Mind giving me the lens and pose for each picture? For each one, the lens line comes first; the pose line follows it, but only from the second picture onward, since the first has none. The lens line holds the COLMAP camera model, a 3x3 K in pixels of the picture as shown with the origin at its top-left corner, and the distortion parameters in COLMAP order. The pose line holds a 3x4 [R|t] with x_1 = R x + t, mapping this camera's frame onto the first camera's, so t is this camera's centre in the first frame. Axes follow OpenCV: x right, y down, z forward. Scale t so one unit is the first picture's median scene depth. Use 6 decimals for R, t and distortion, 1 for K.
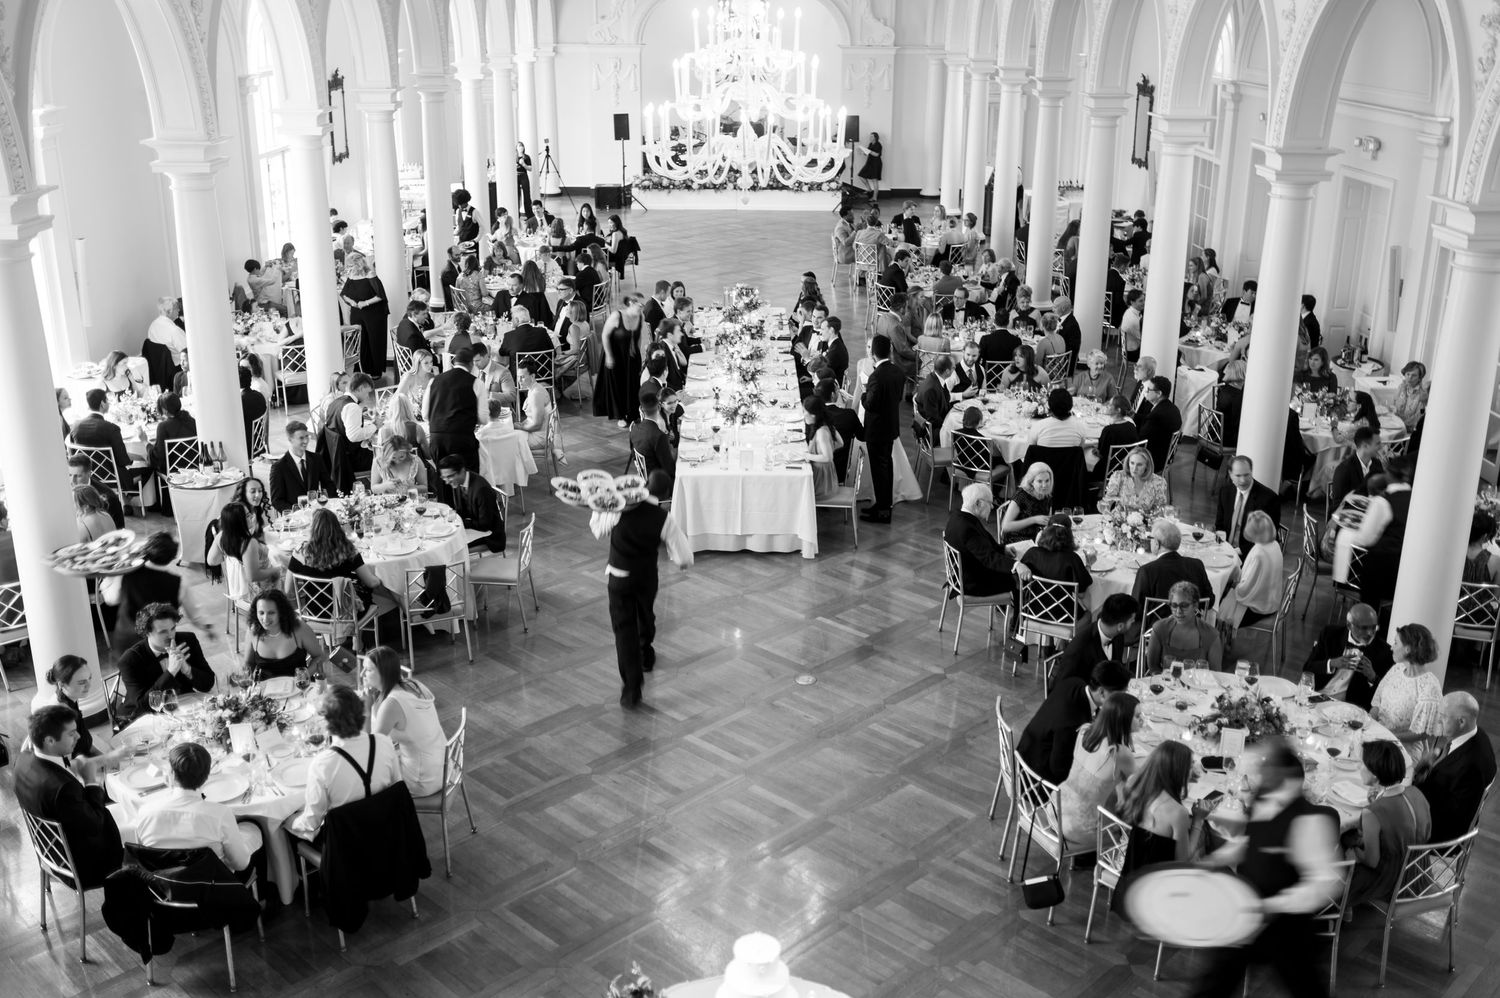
lens RADIAL K [[1514.8, 0, 750.0], [0, 1514.8, 499.0], [0, 0, 1]] dist [-0.024861, 0.040732]
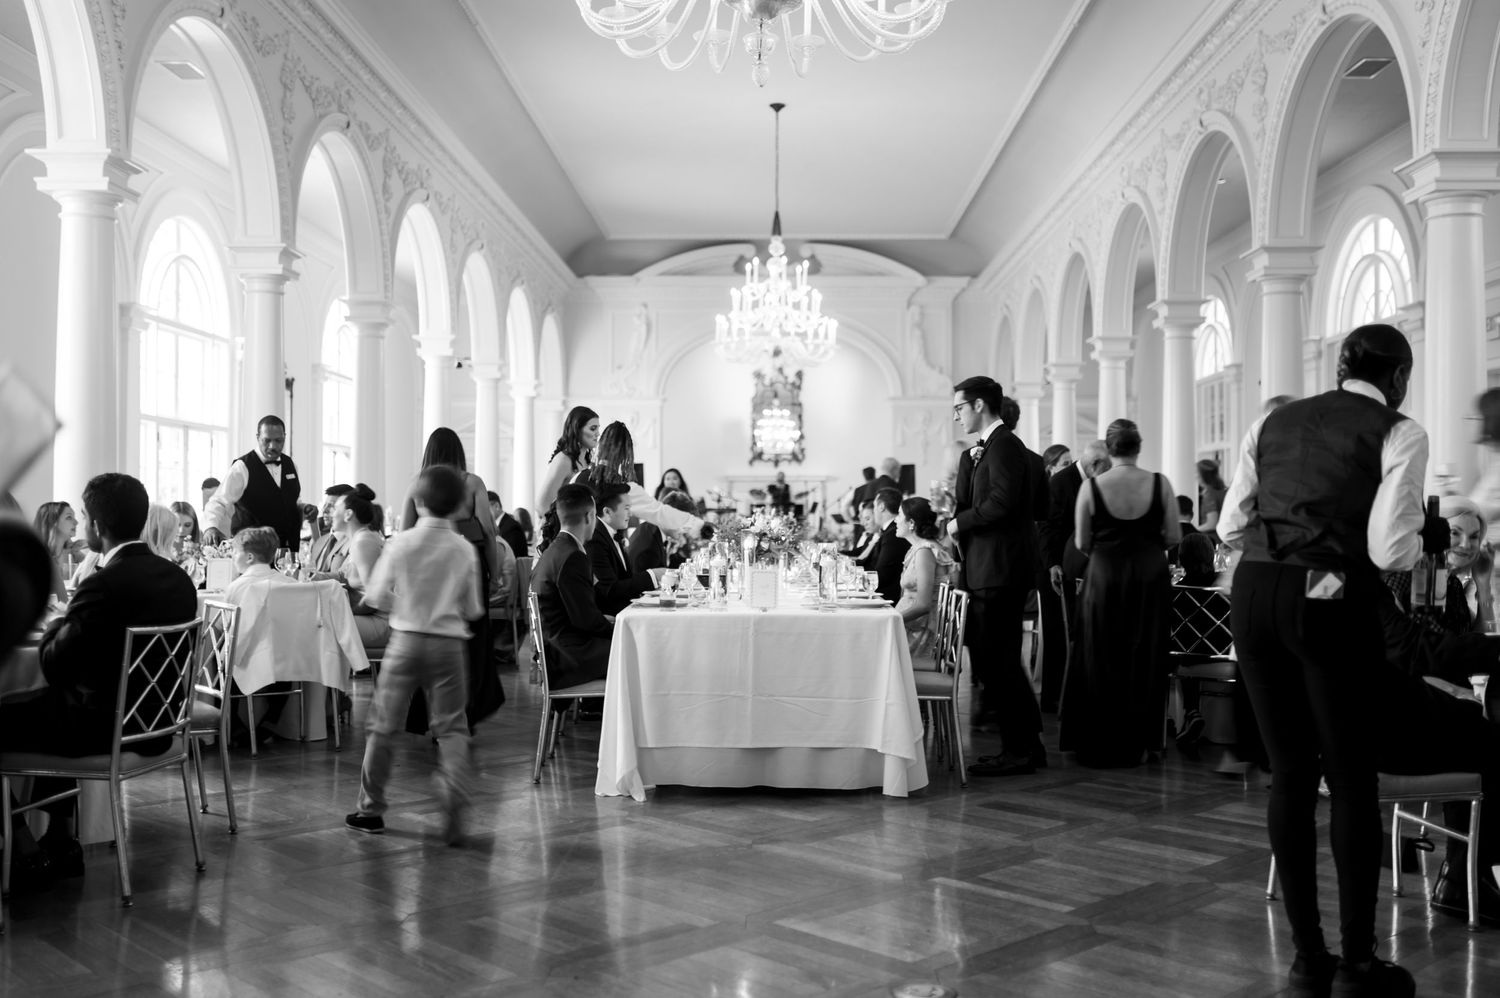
lens RADIAL K [[1514.8, 0, 750.0], [0, 1514.8, 499.0], [0, 0, 1]] dist [-0.024861, 0.040732]
pose [[0.999572, -0.009297, -0.027722, 0.005667], [-0.000005, 0.948048, -0.318127, 0.081783], [0.029239, 0.317991, 0.947643, 0.433446]]
